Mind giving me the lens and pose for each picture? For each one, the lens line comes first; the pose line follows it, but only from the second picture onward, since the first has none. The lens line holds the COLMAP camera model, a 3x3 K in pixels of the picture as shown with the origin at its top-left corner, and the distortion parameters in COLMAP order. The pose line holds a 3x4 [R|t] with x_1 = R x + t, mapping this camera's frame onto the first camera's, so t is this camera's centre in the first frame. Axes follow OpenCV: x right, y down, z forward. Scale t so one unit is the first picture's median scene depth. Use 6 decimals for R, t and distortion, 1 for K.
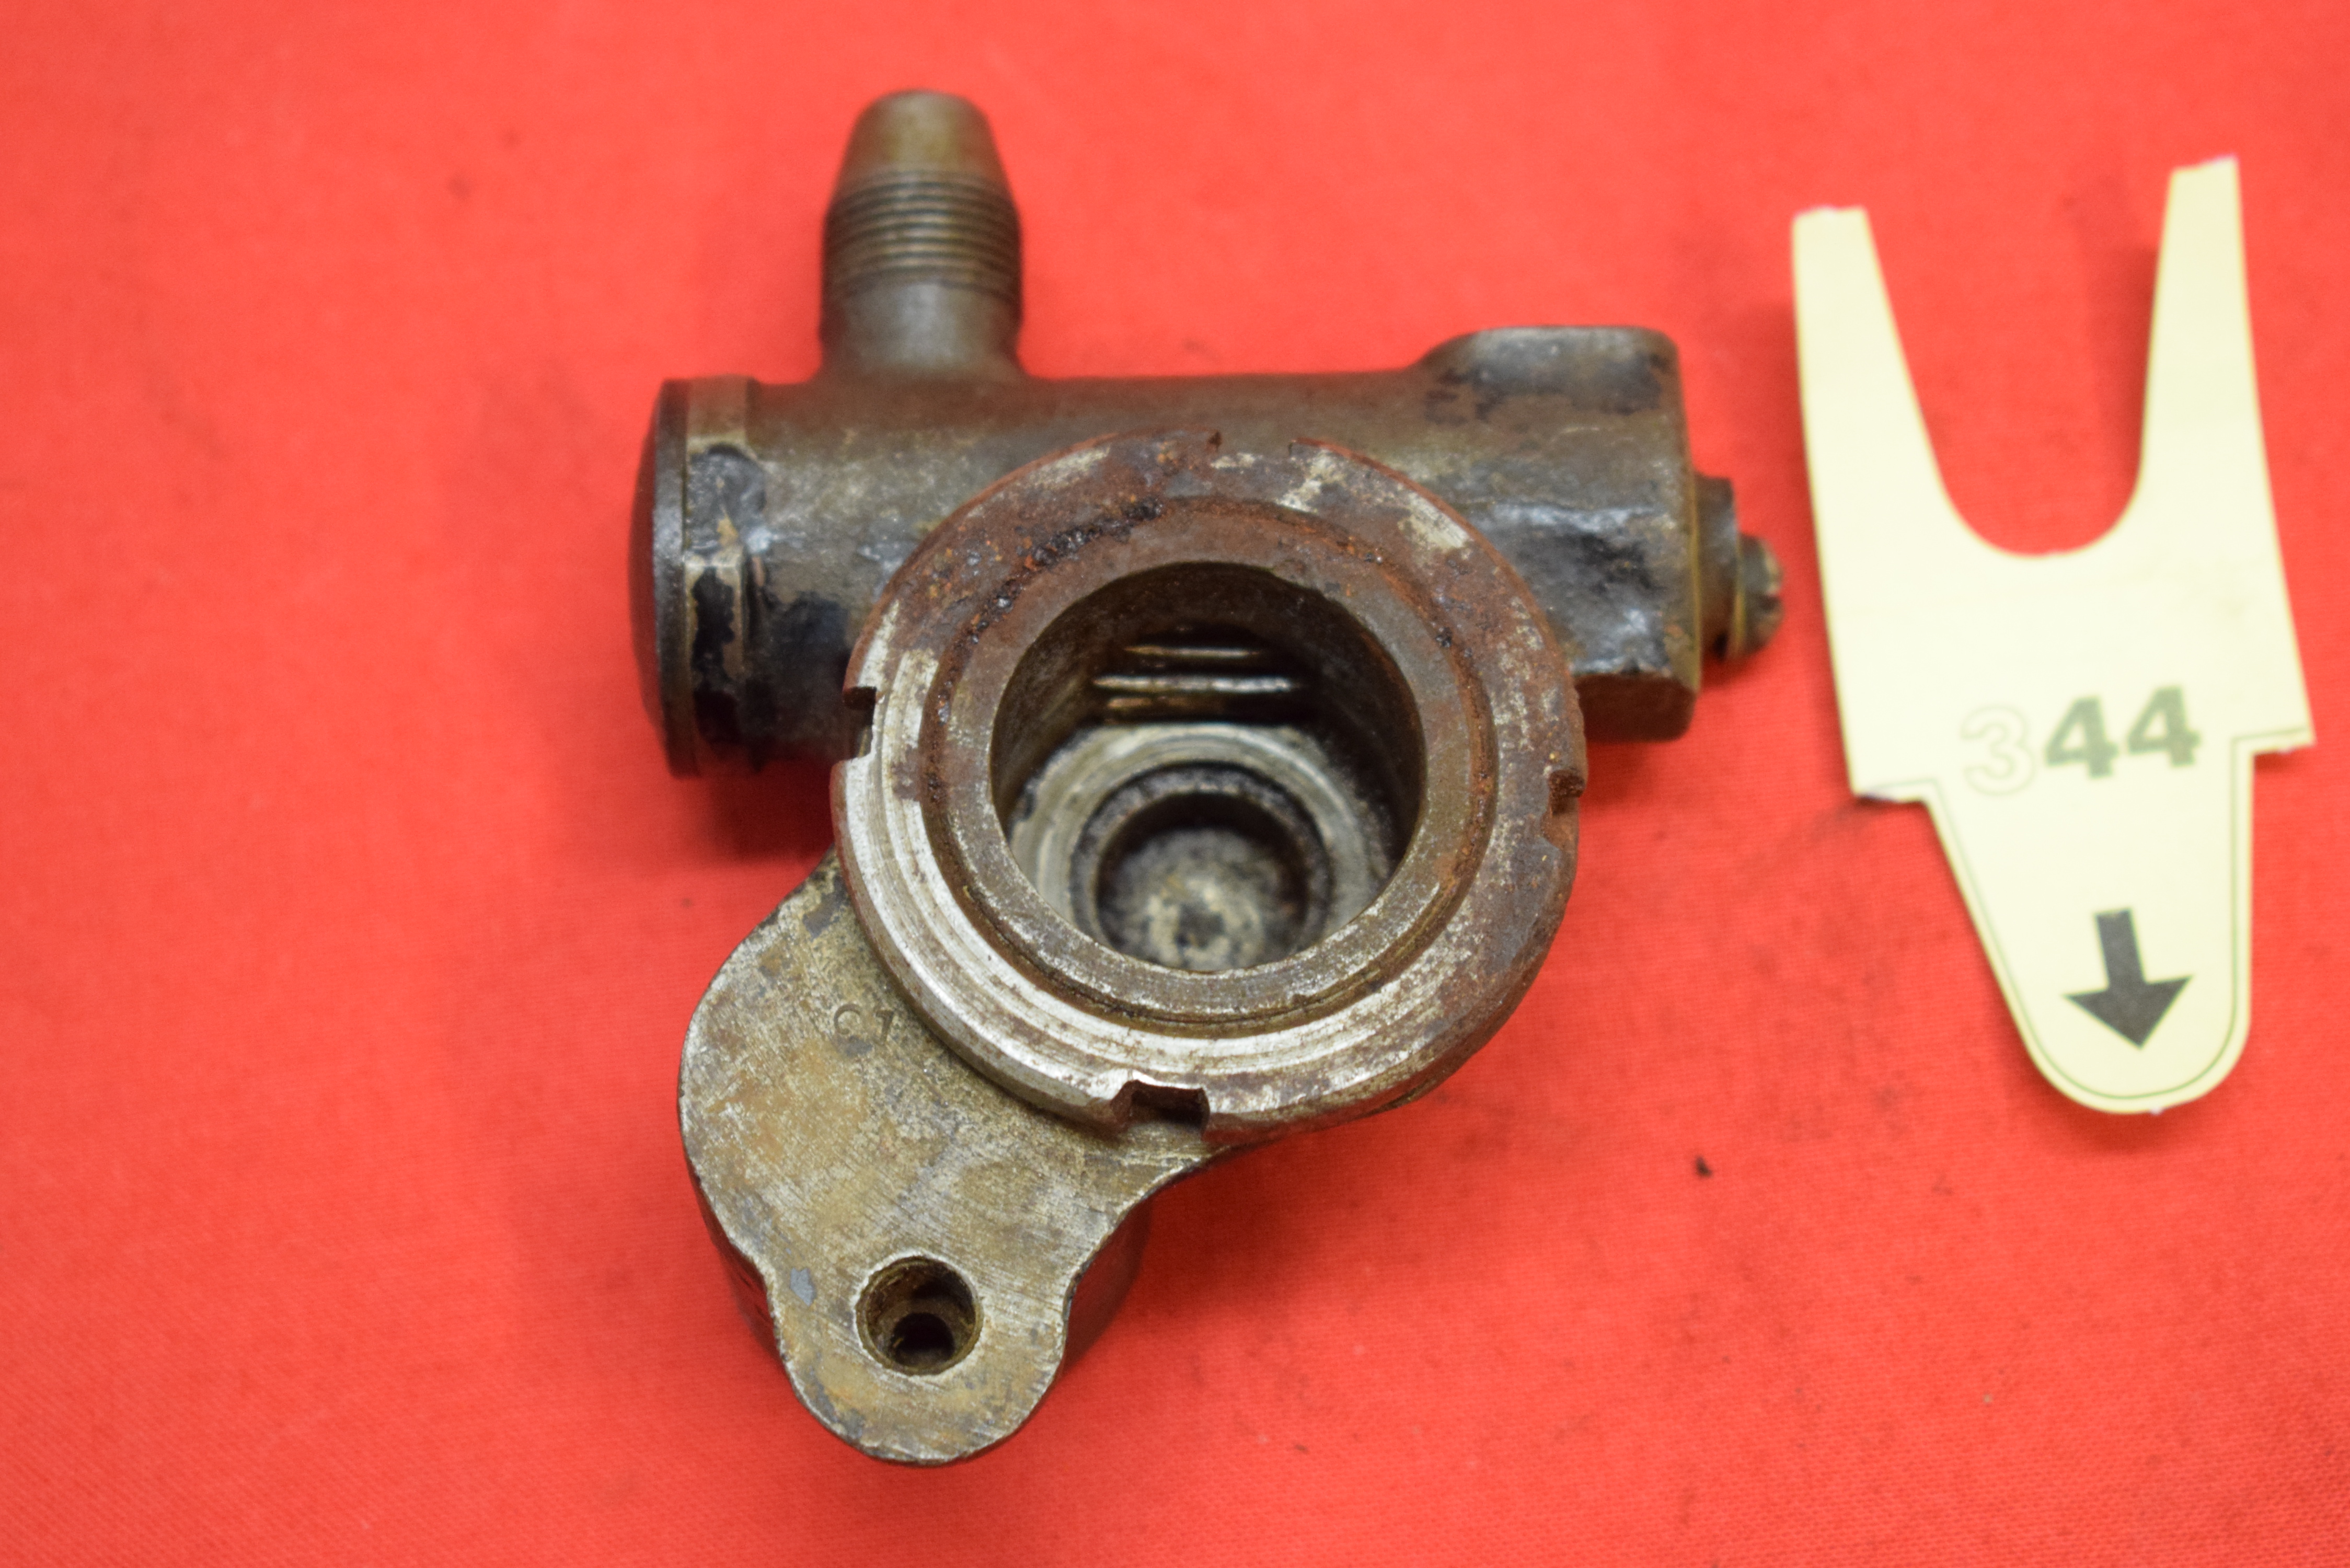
lens RADIAL K [[5459.7, 0, 1175.0], [0, 5459.7, 784.0], [0, 0, 1]] dist [0.045589, -0.015737]
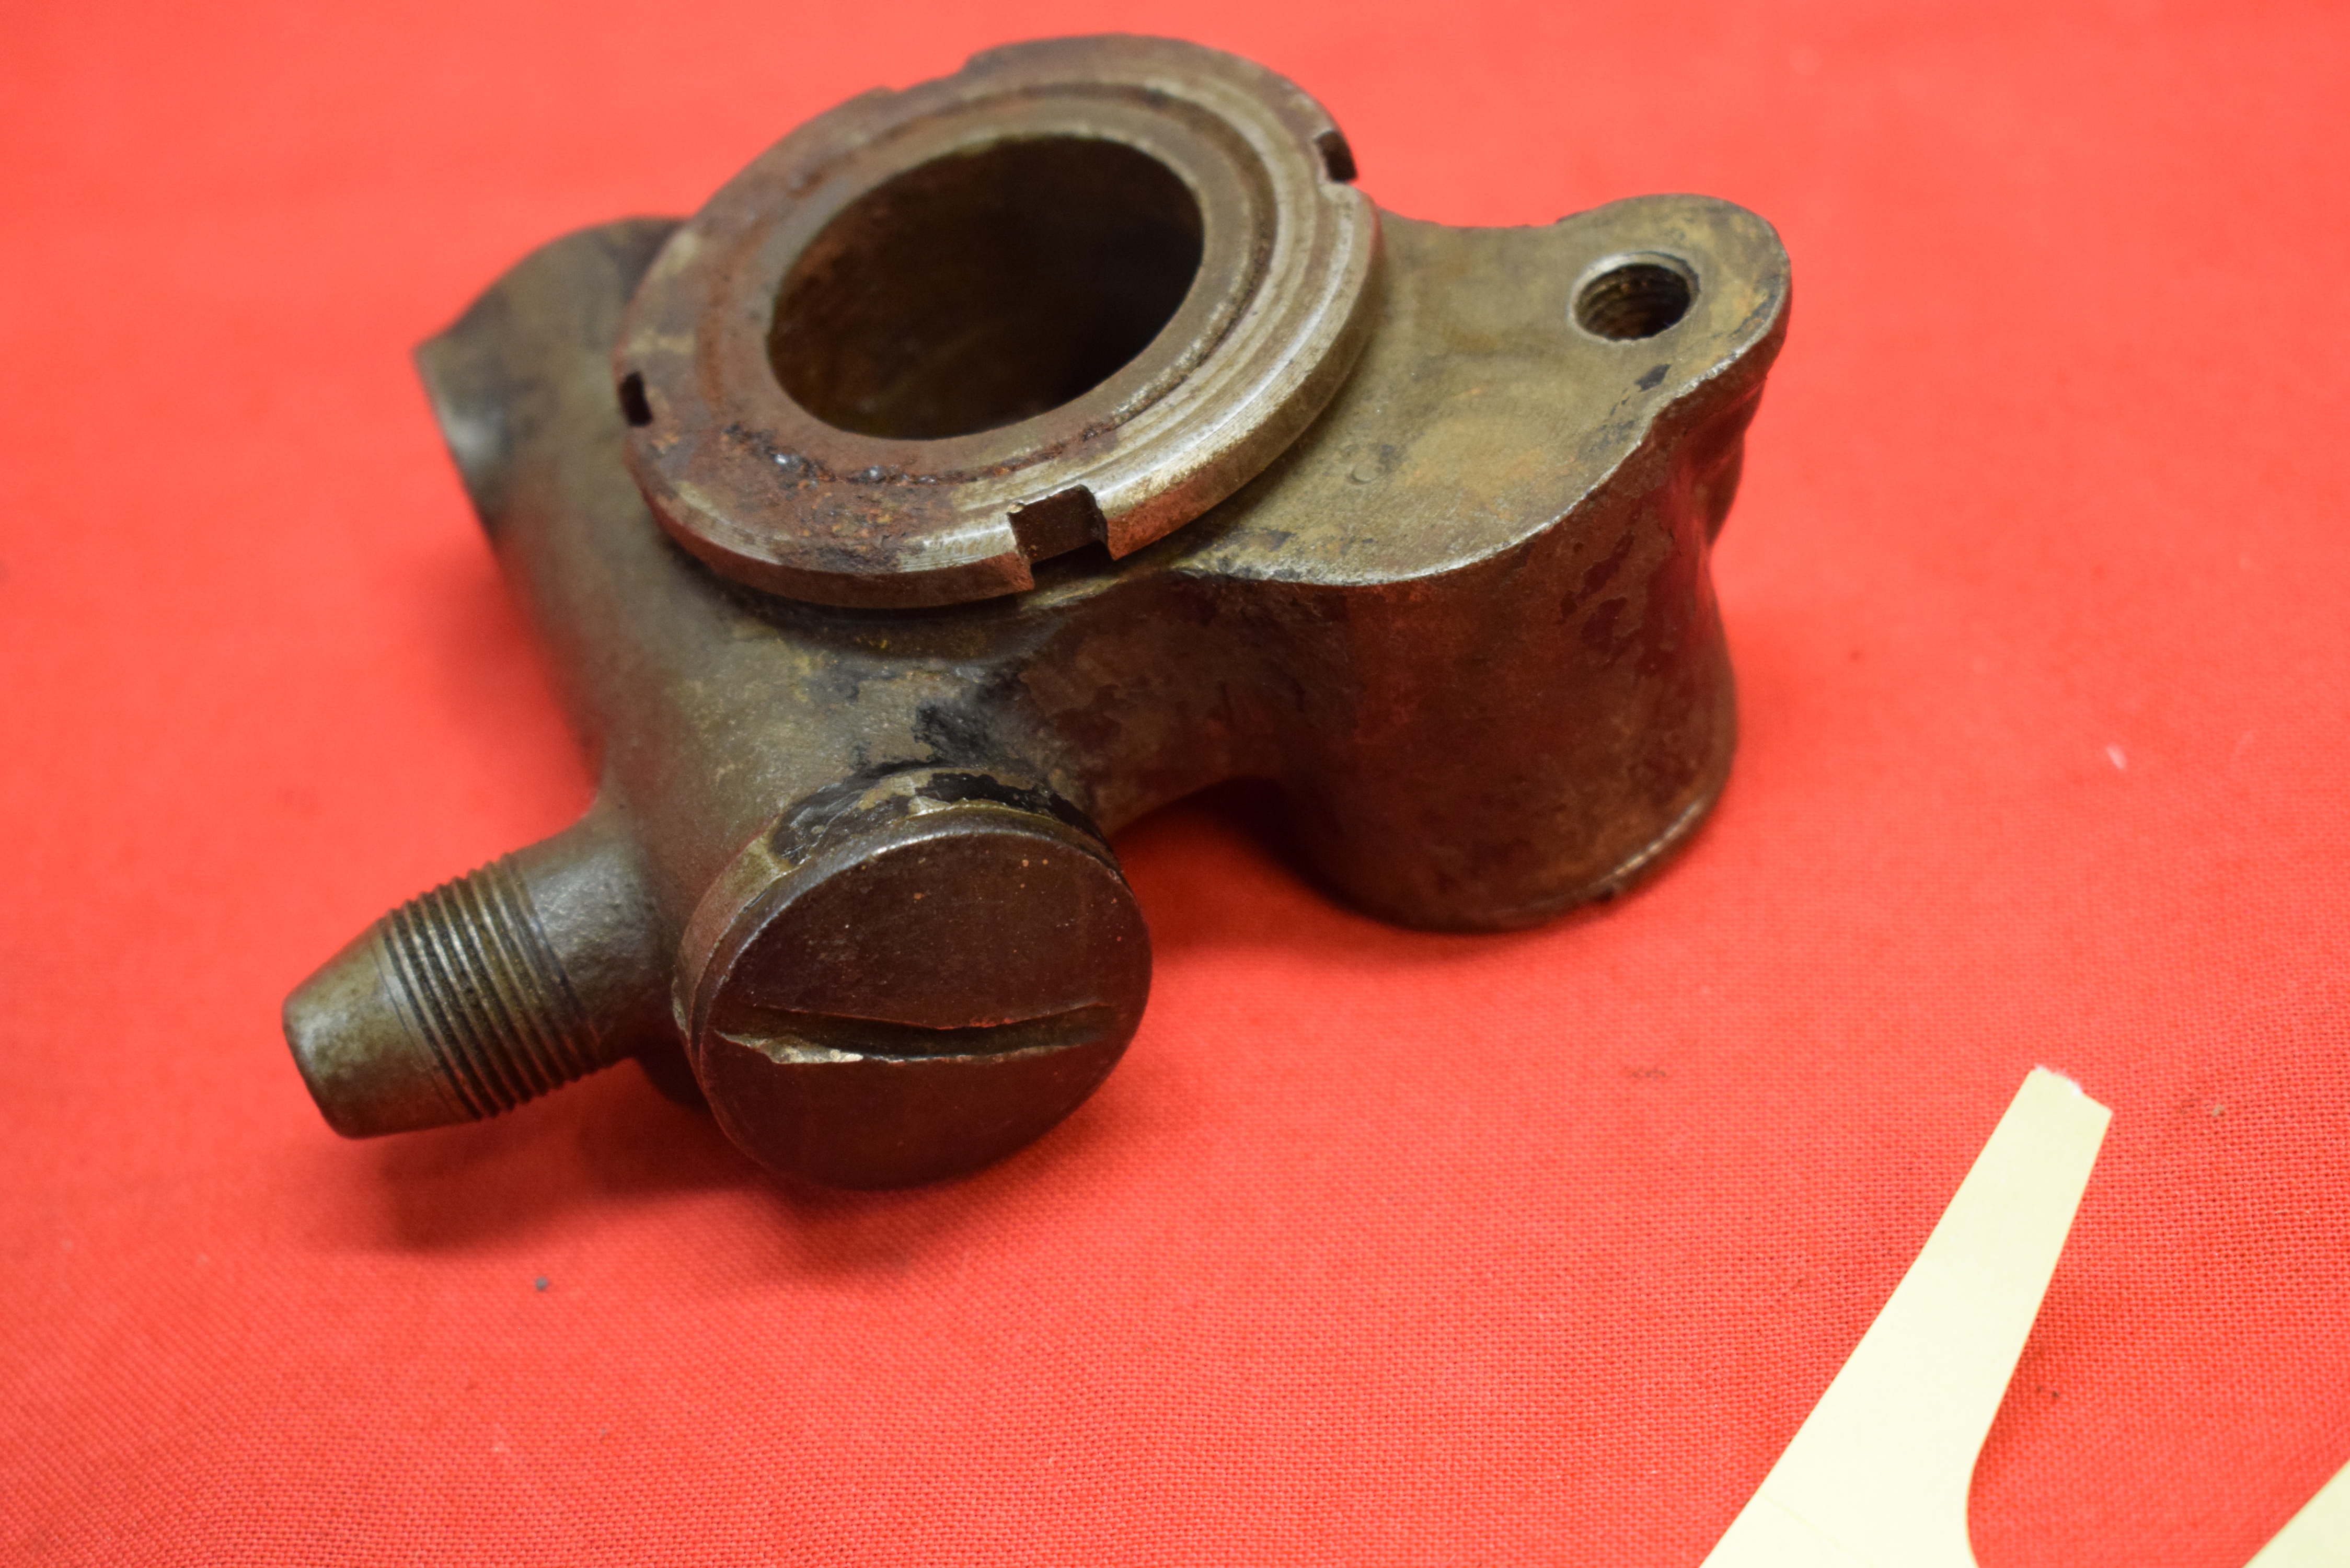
lens RADIAL K [[4648.6, 0, 1175.0], [0, 4648.6, 784.0], [0, 0, 1]] dist [0.013041, 0.028649]
pose [[-0.315463, -0.636442, 0.703864, -0.638702], [0.944874, -0.142094, 0.294997, -0.226529], [-0.087734, 0.758123, 0.646183, 0.545128]]
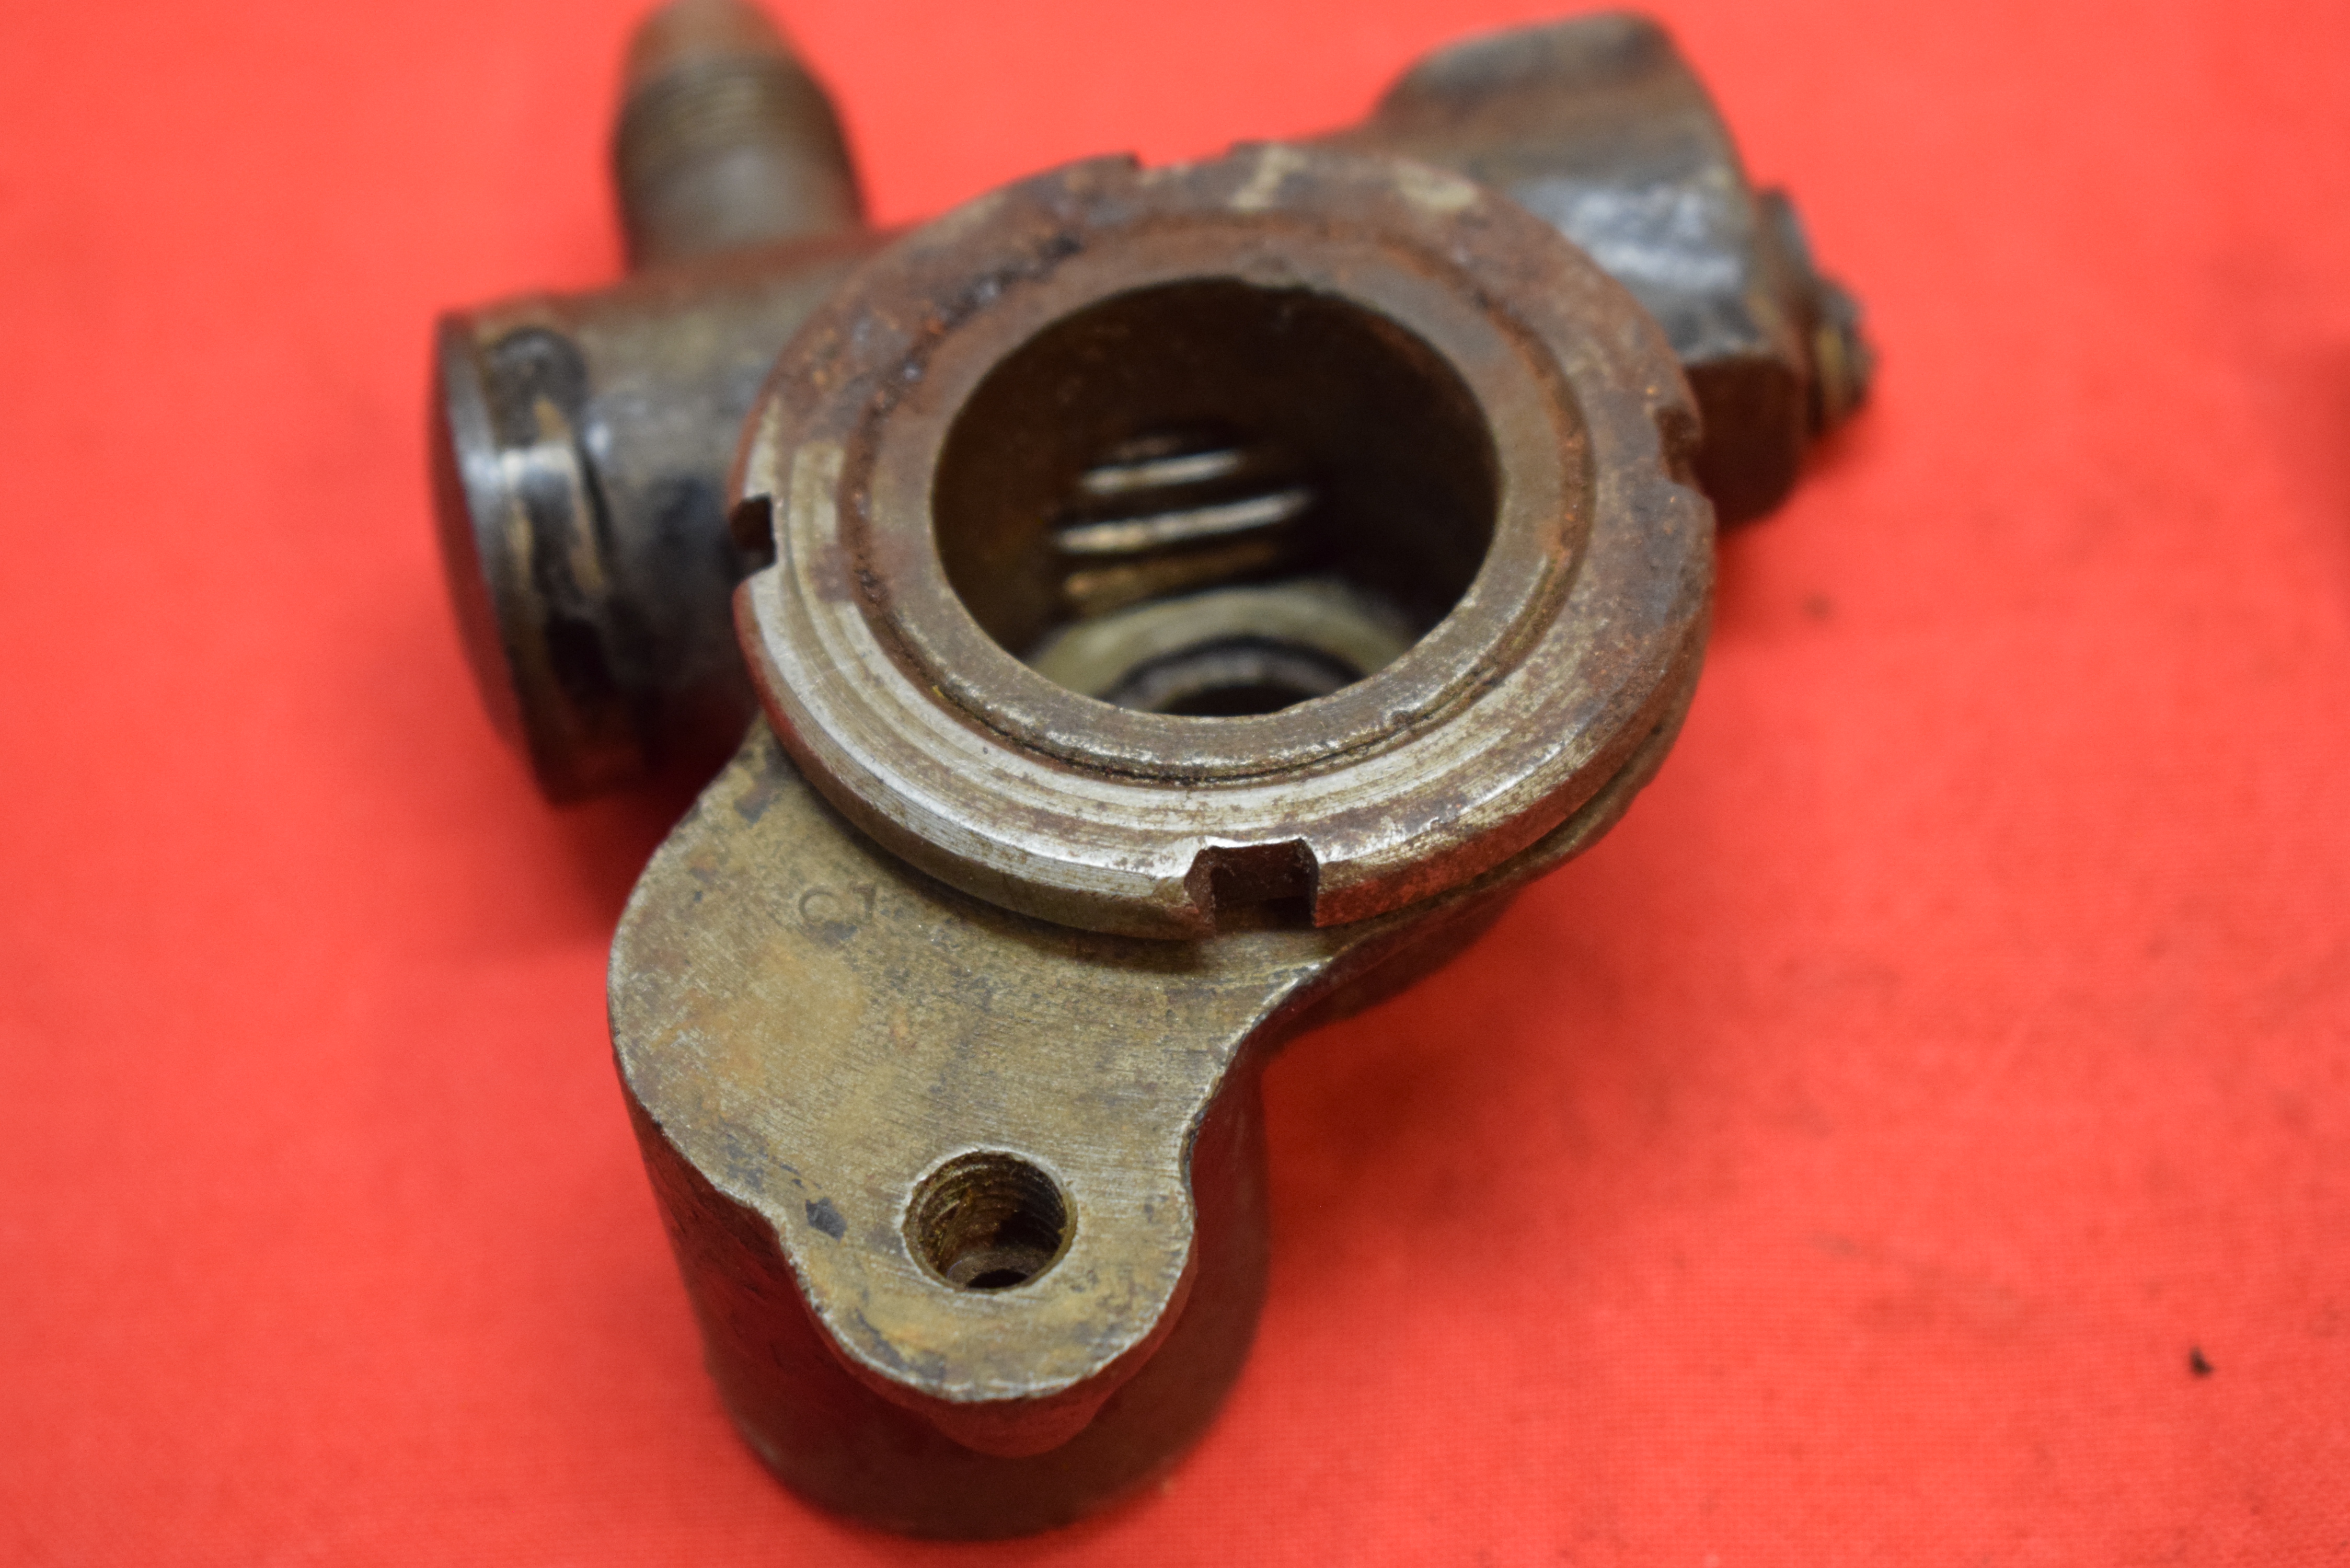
lens RADIAL K [[5294.2, 0, 1175.0], [0, 5294.2, 784.0], [0, 0, 1]] dist [0.044776, 0.006614]
pose [[0.977227, -0.204239, 0.057563, -0.051027], [0.212190, 0.938526, -0.272296, 0.238234], [0.001589, 0.278309, 0.960490, 0.302882]]
